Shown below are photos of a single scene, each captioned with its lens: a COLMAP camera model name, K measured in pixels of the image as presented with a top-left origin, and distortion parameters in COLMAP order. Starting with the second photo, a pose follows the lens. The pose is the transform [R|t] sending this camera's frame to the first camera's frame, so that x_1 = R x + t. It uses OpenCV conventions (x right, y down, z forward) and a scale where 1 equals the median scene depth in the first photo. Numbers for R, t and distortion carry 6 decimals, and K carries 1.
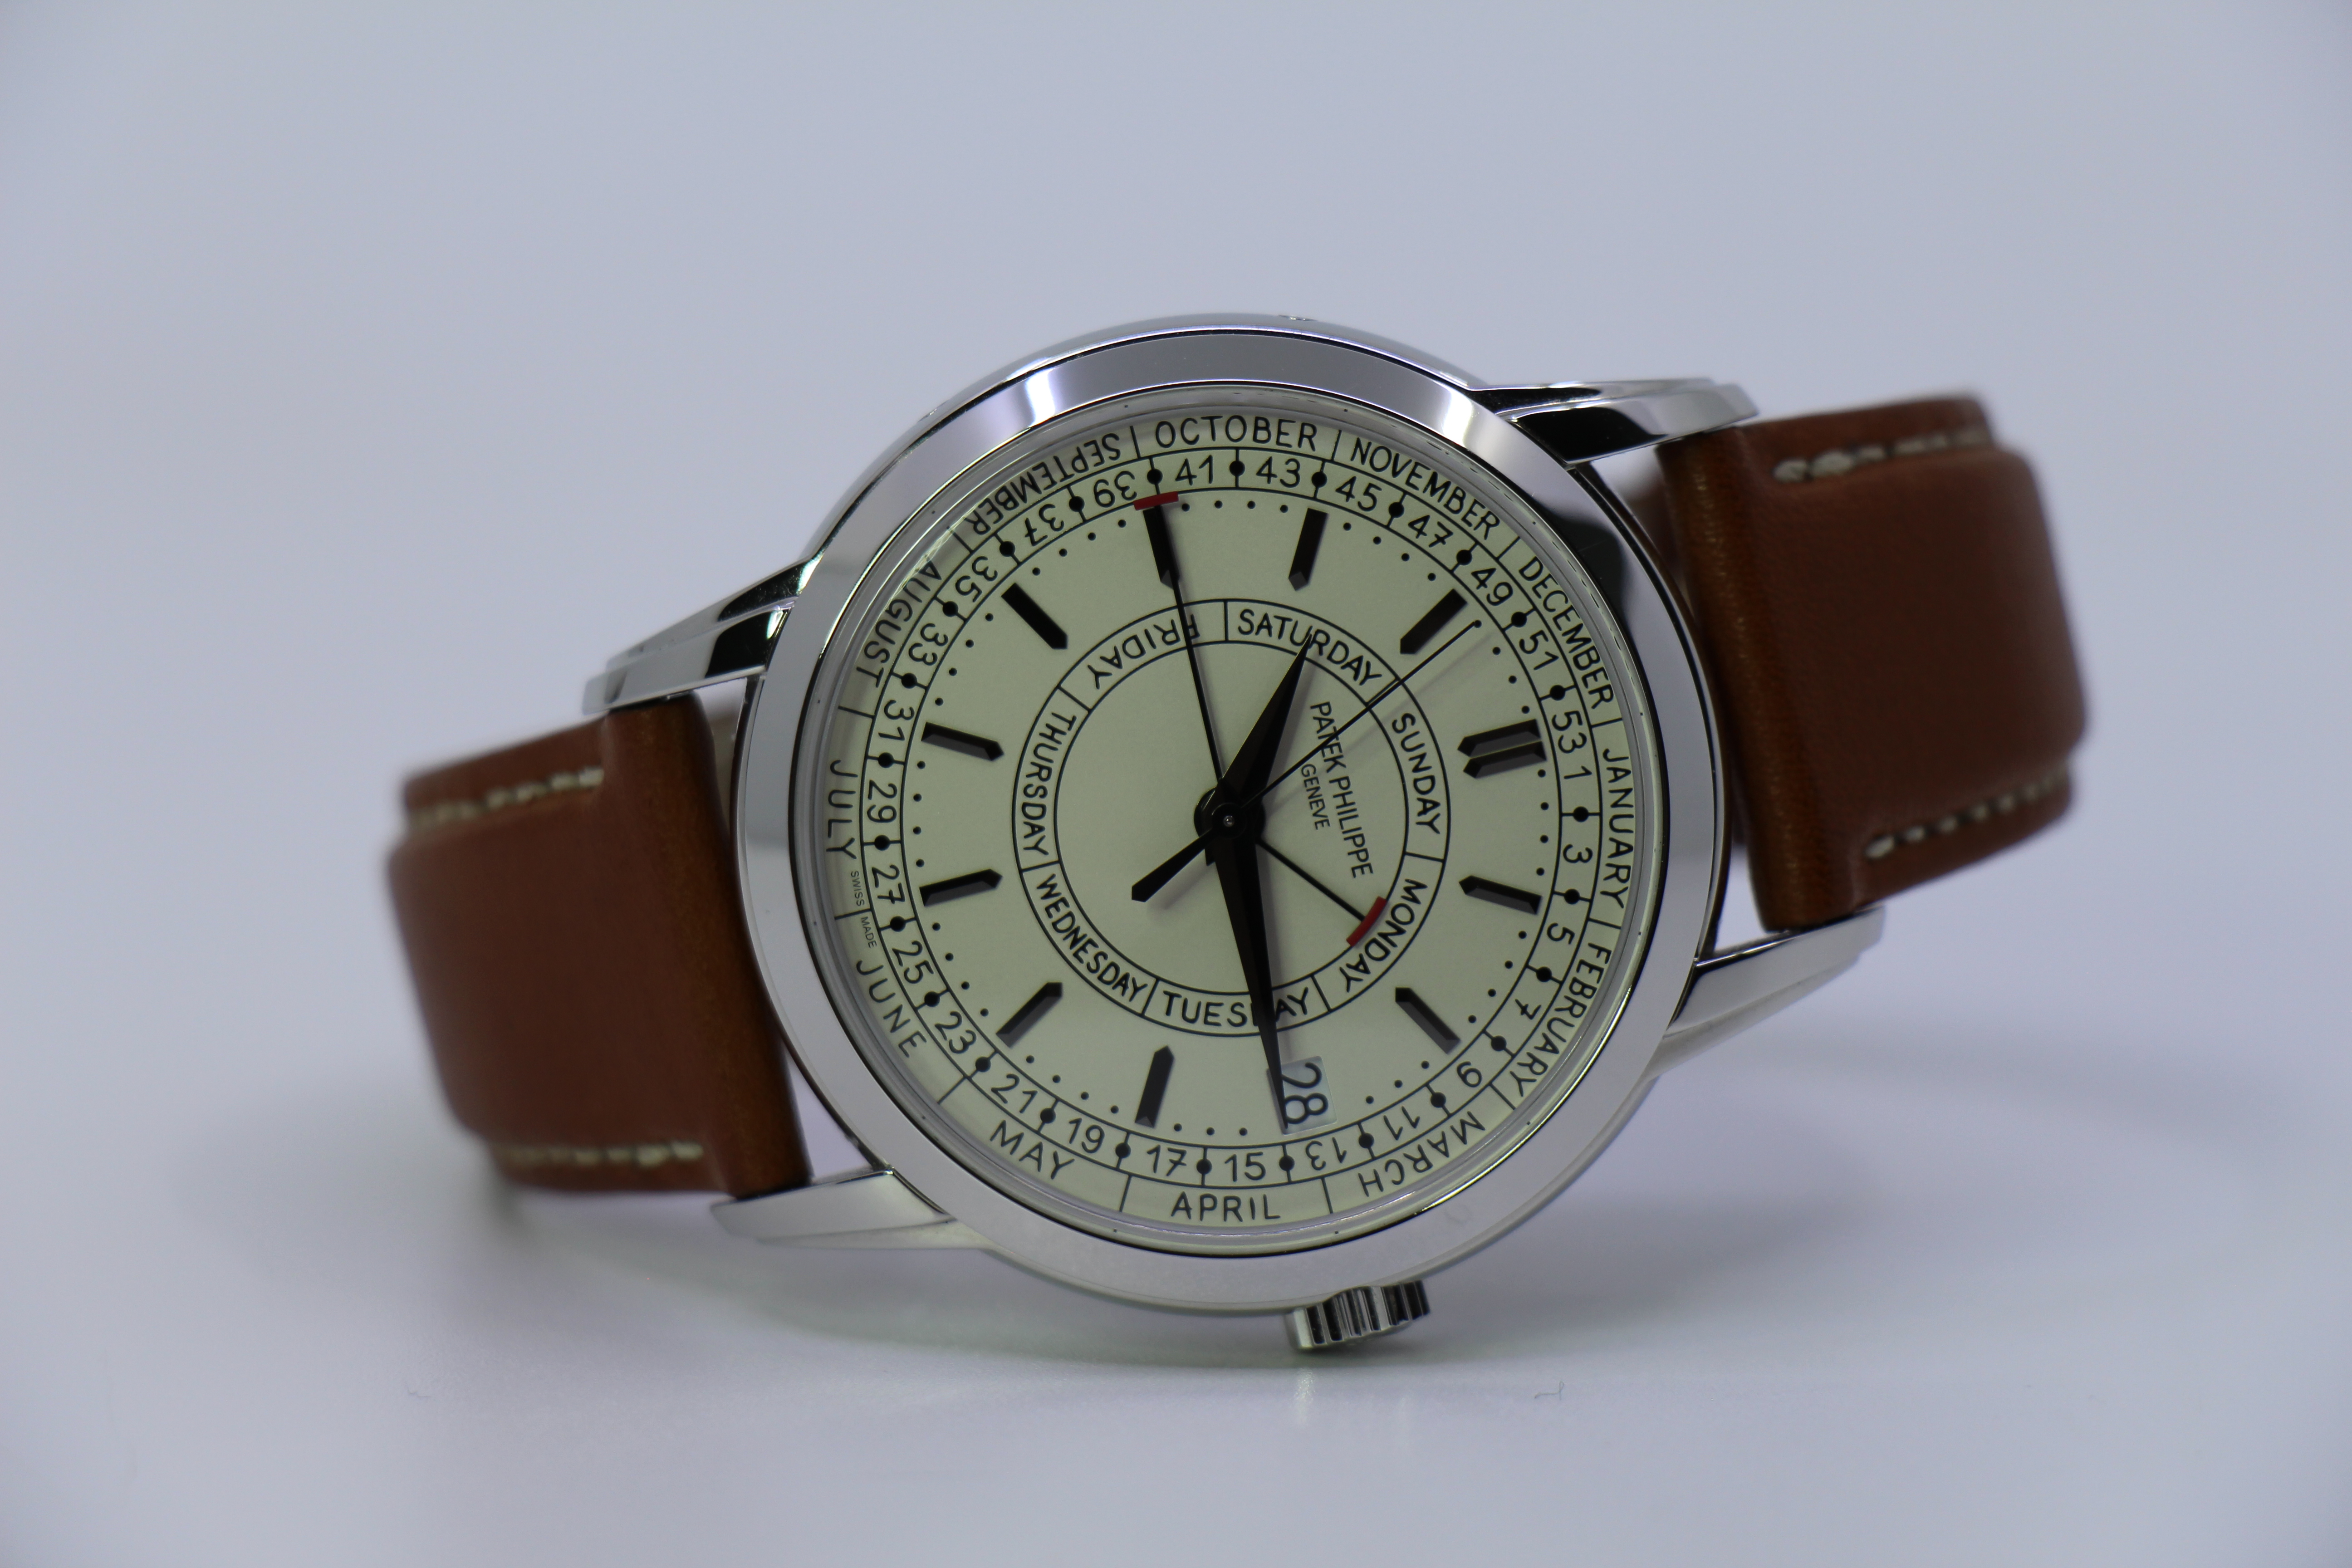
lens RADIAL K [[8759.9, 0, 1162.1], [0, 8759.9, 802.8], [0, 0, 1]] dist [0.905575, 0.000000]
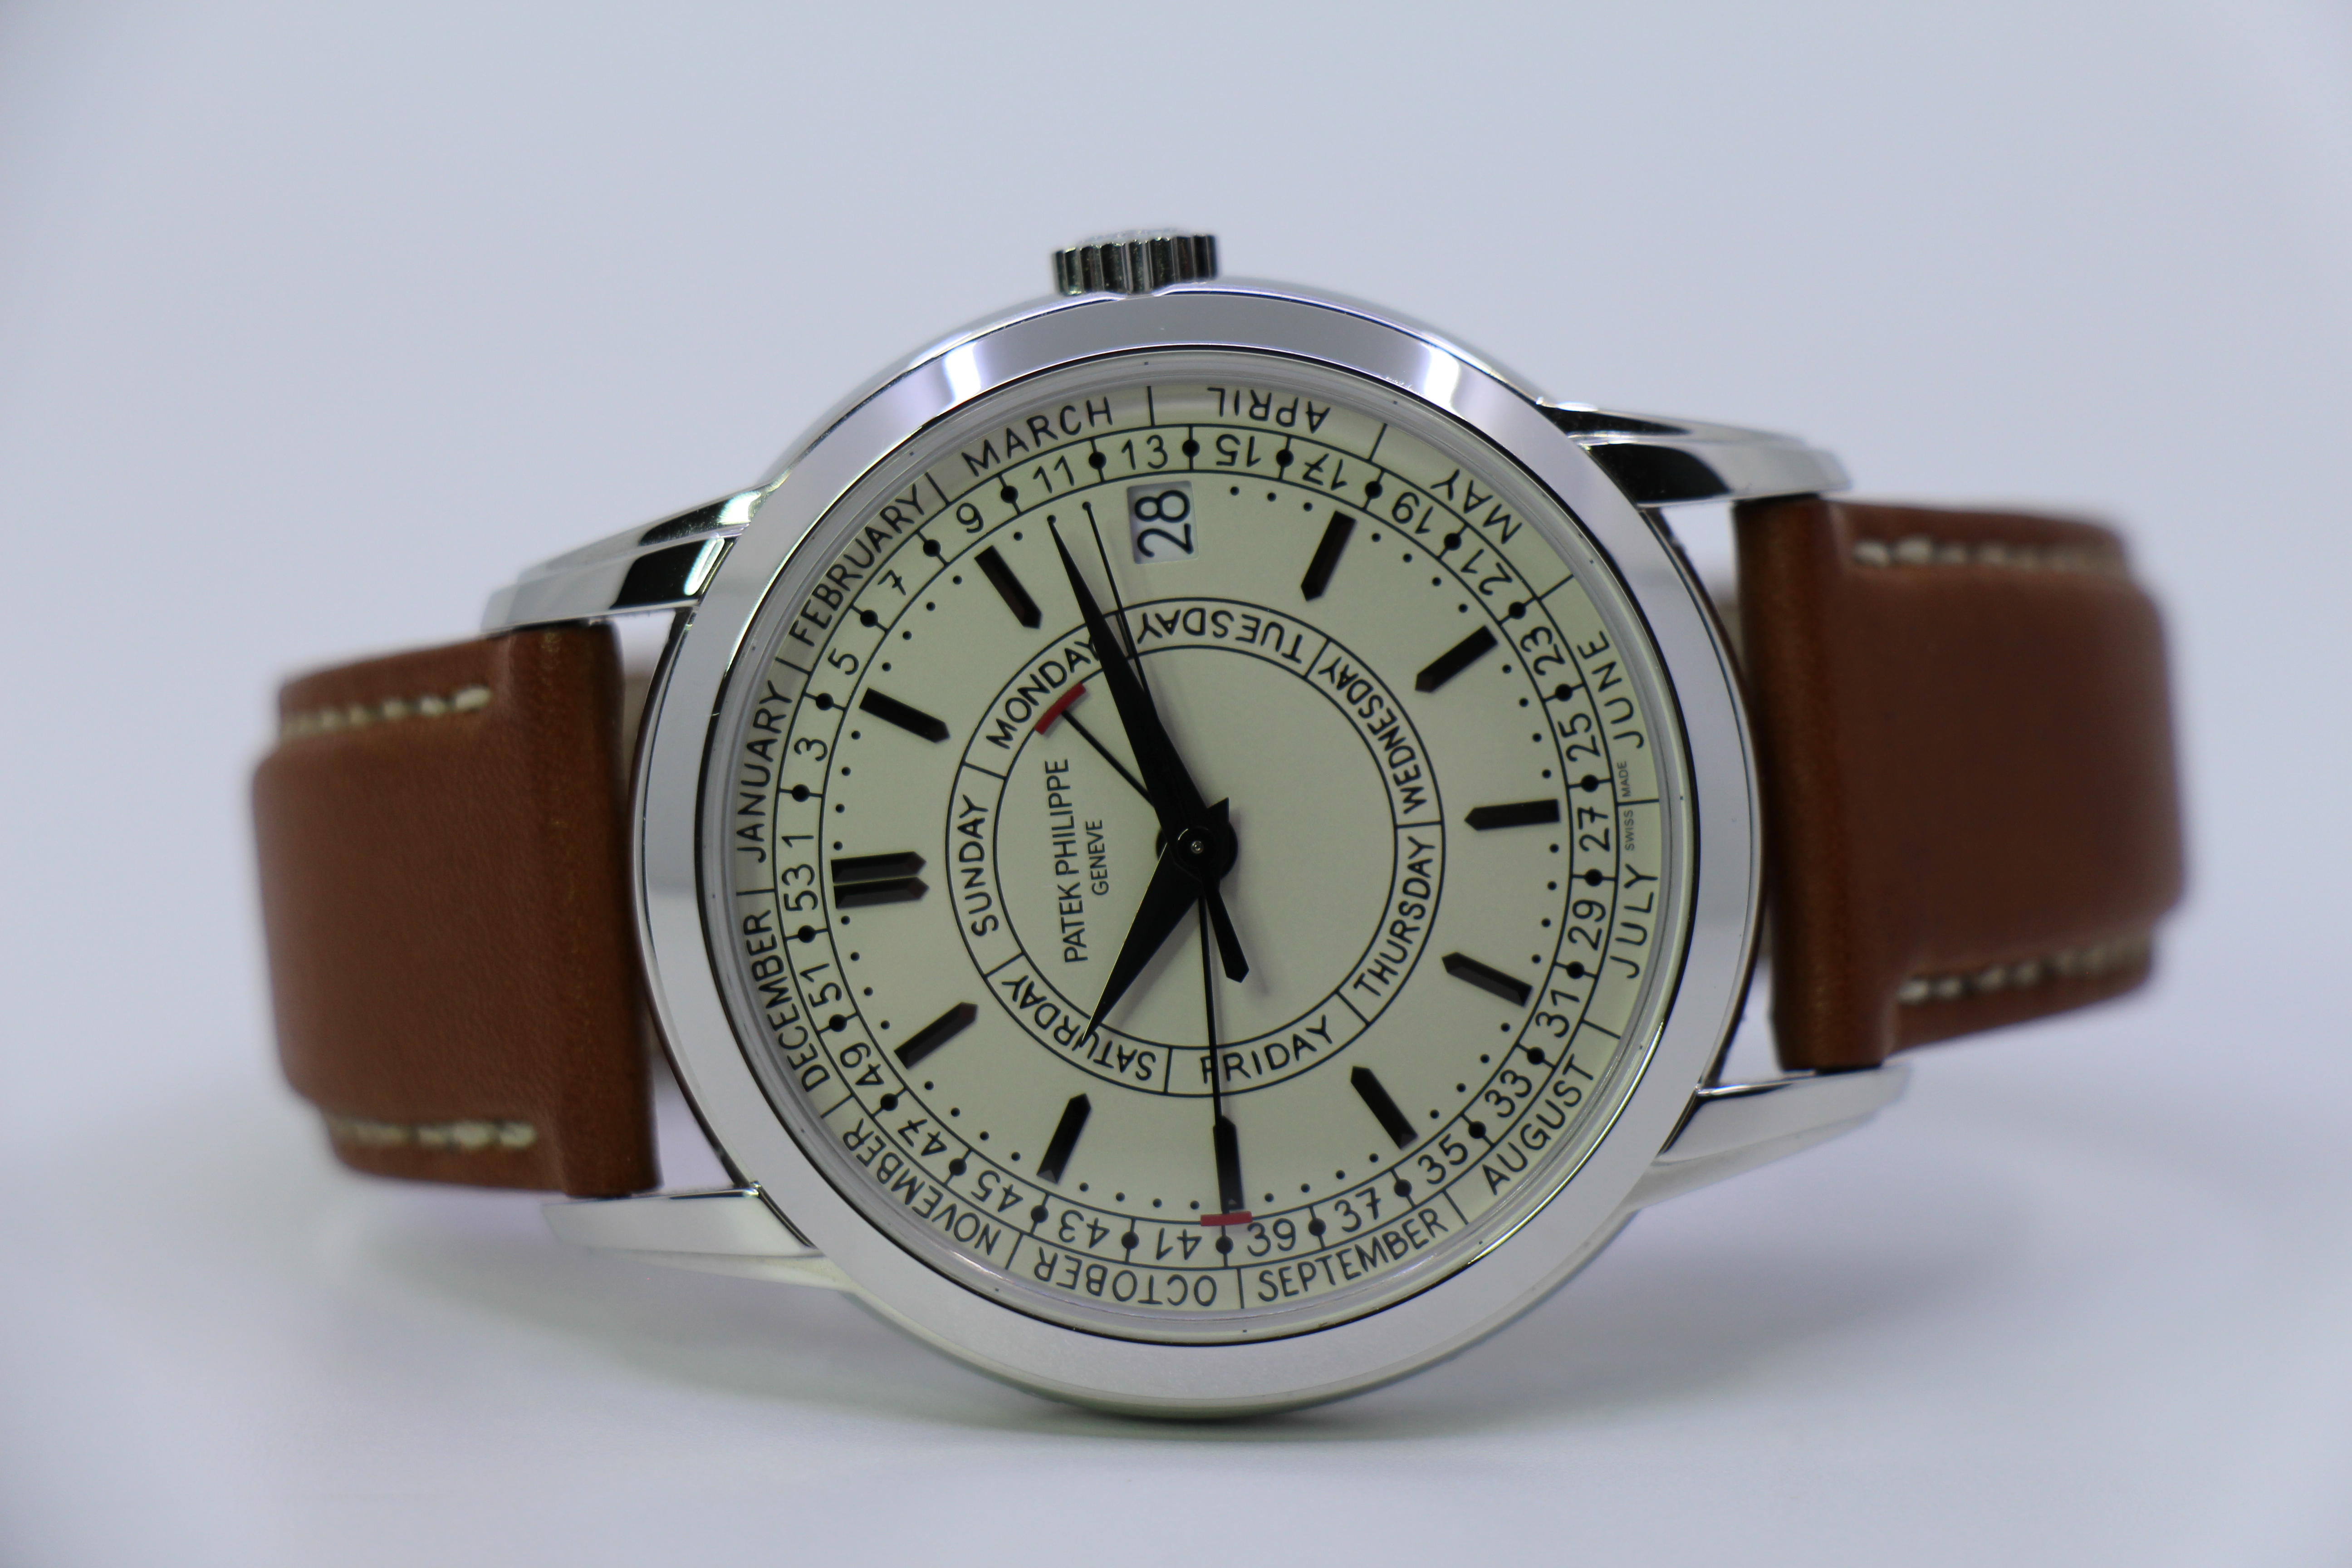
lens RADIAL K [[8759.9, 0, 1166.3], [0, 8759.9, 792.5], [0, 0, 1]] dist [0.905575, 0.000000]
pose [[-0.989171, -0.146486, 0.009055, 0.003582], [0.146541, -0.989188, 0.005724, 0.001721], [0.008119, 0.006989, 0.999943, 0.123231]]
